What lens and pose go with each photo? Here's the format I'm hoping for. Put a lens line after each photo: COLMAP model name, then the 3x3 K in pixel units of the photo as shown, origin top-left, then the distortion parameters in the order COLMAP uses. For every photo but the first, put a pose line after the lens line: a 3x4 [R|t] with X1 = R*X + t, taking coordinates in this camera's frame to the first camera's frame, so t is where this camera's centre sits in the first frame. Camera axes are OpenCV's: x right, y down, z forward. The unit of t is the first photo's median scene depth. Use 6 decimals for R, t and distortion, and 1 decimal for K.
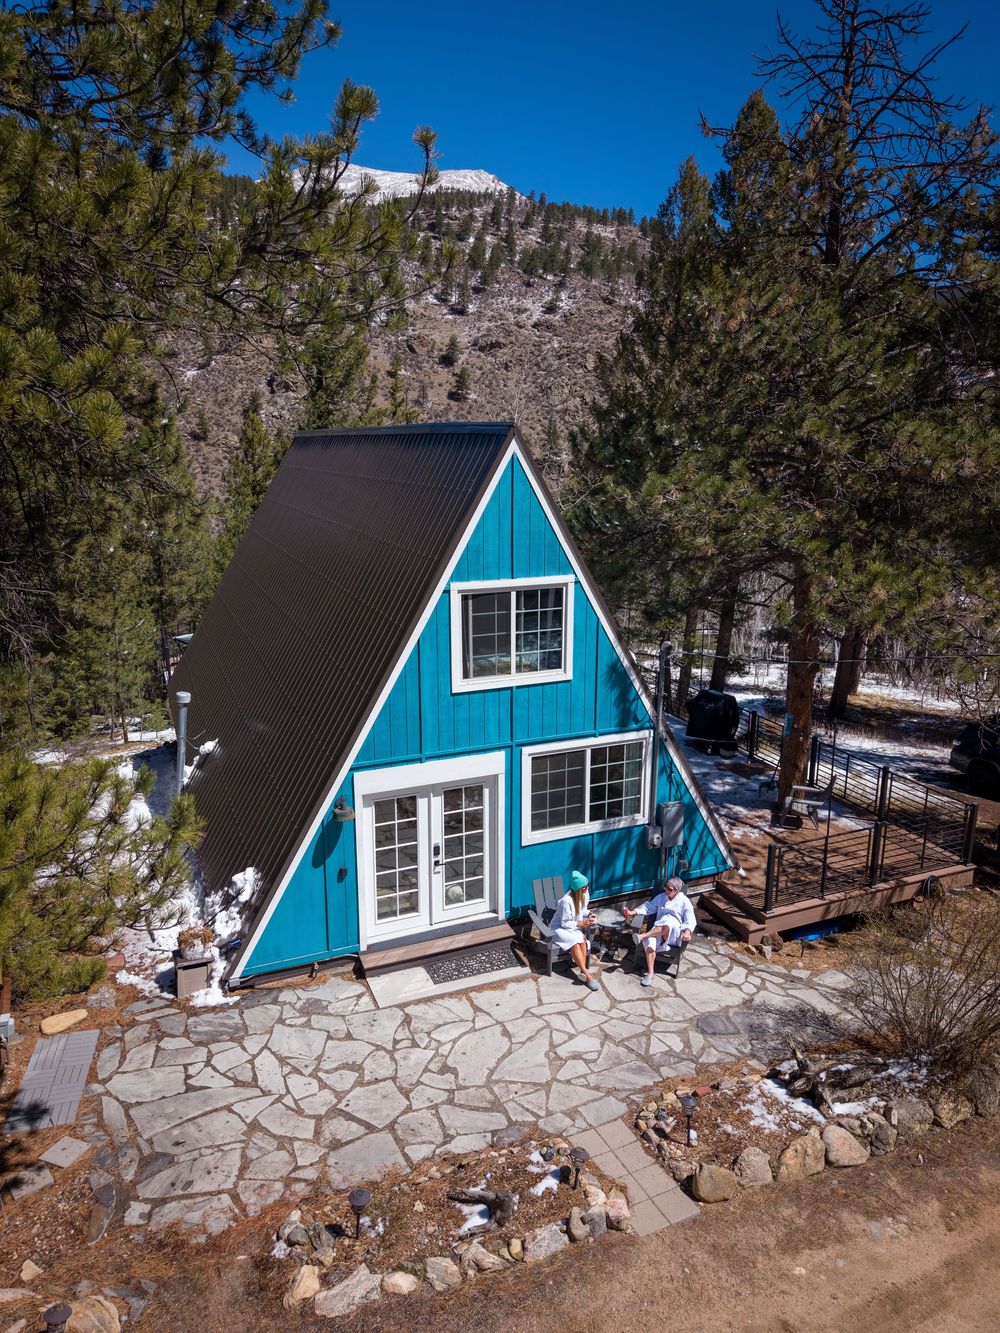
lens RADIAL K [[879.9, 0, 497.8], [0, 879.9, 650.0], [0, 0, 1]] dist [0.043108, -0.020422]
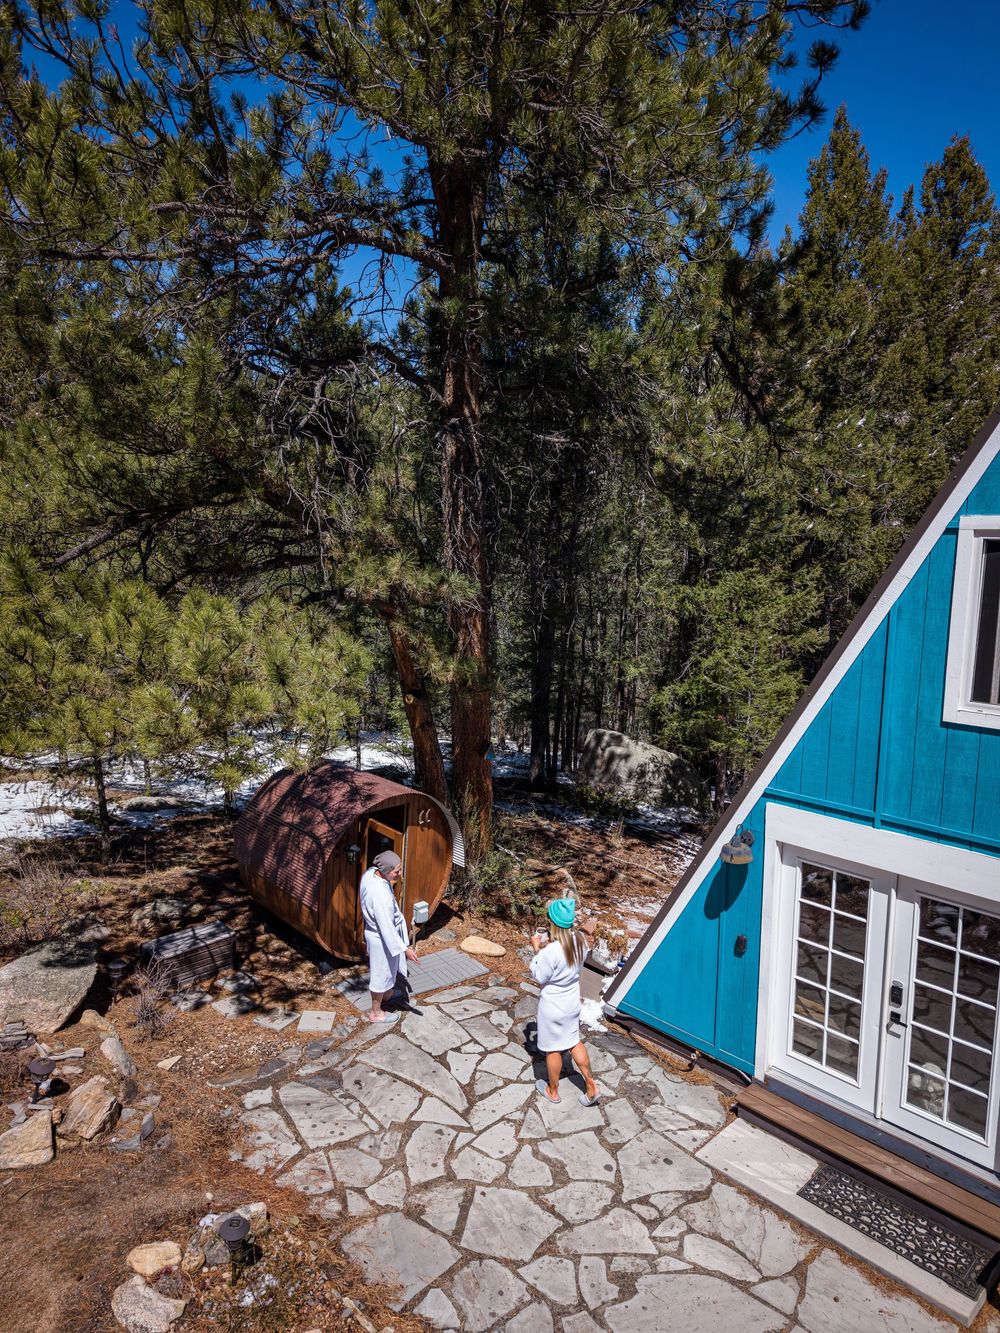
lens RADIAL K [[893.6, 0, 509.3], [0, 893.6, 668.0], [0, 0, 1]] dist [0.038838, -0.019853]
pose [[0.378491, 0.149298, -0.913485, 0.351452], [-0.210134, 0.974997, 0.072285, 0.032692], [0.901437, 0.164595, 0.400401, 0.523739]]
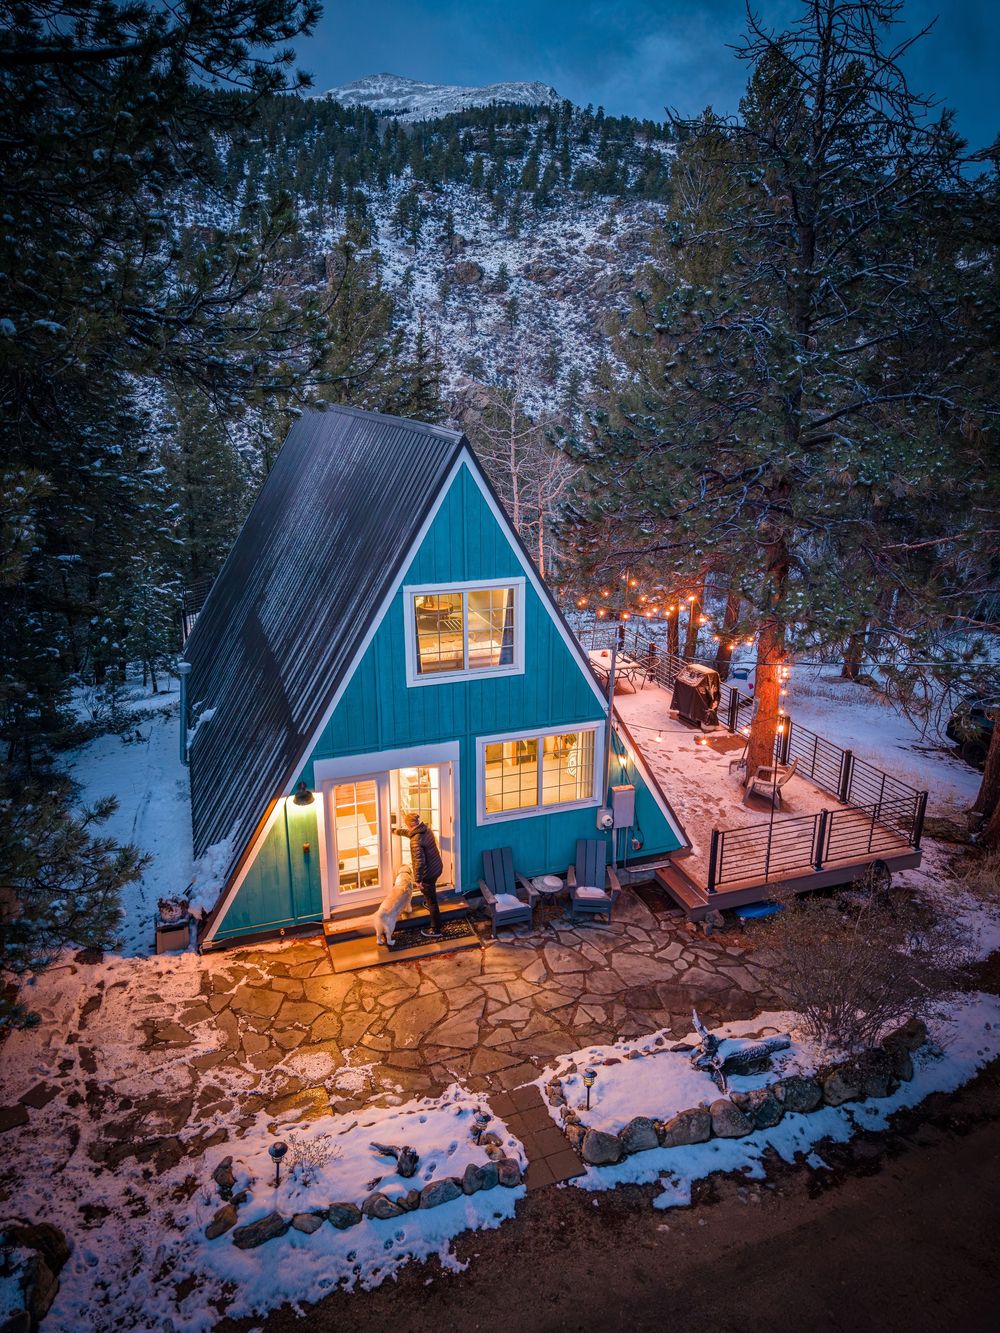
lens RADIAL K [[879.9, 0, 497.8], [0, 879.9, 650.0], [0, 0, 1]] dist [0.043108, -0.020422]
pose [[0.998407, 0.017637, -0.053591, 0.114683], [-0.013697, 0.997237, 0.073018, -0.075705], [0.054730, -0.072168, 0.995890, -0.055015]]
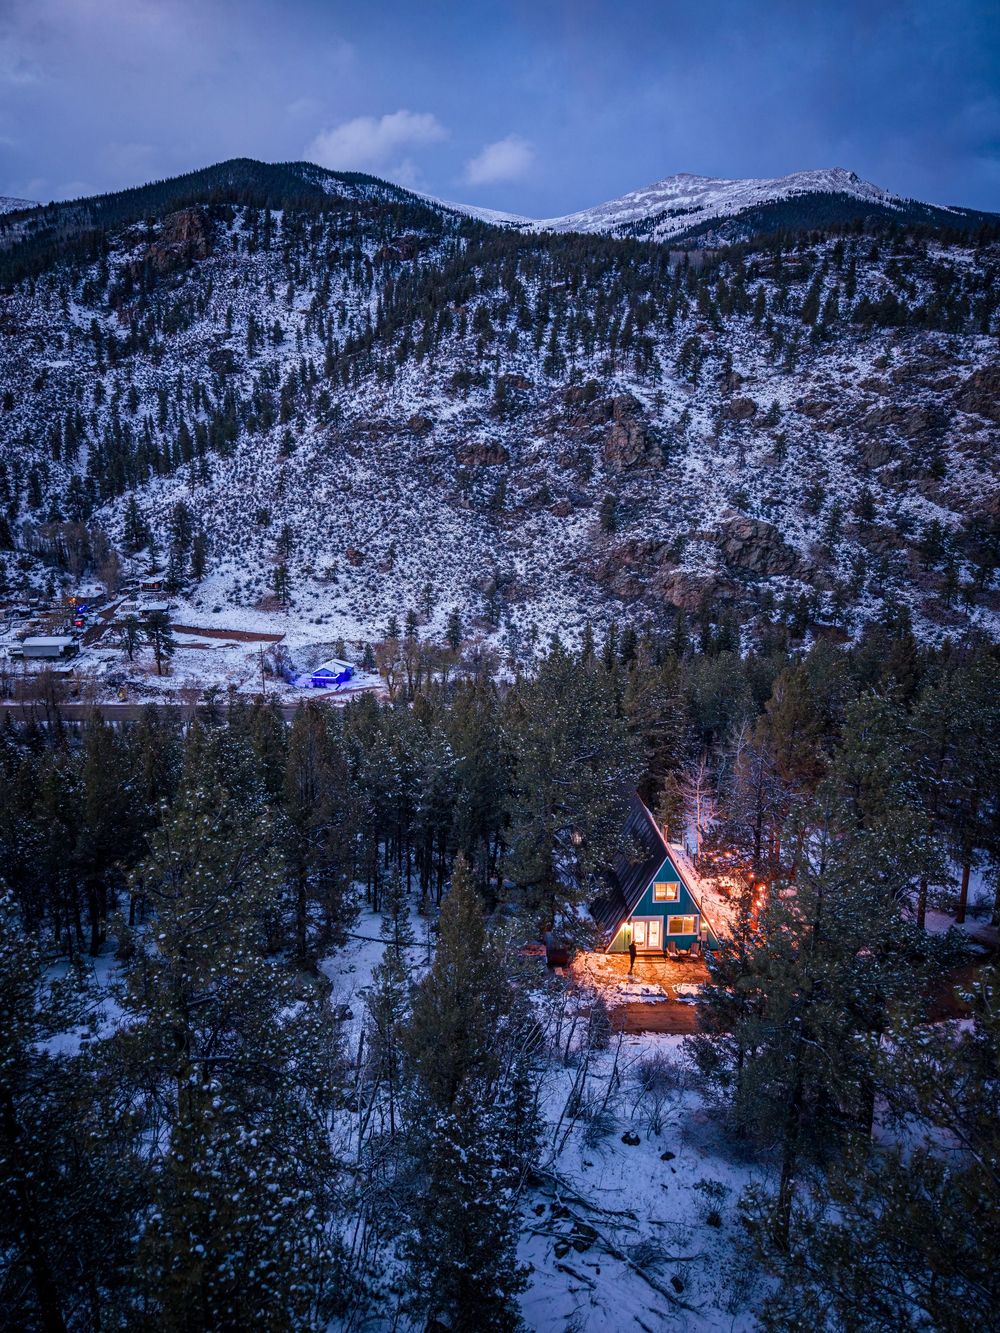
lens RADIAL K [[893.6, 0, 509.3], [0, 893.6, 668.0], [0, 0, 1]] dist [0.038838, -0.019853]
pose [[0.943086, 0.075945, -0.323760, 0.707113], [-0.072221, 0.997111, 0.023520, -1.302965], [0.324611, 0.001201, 0.945847, -3.953489]]
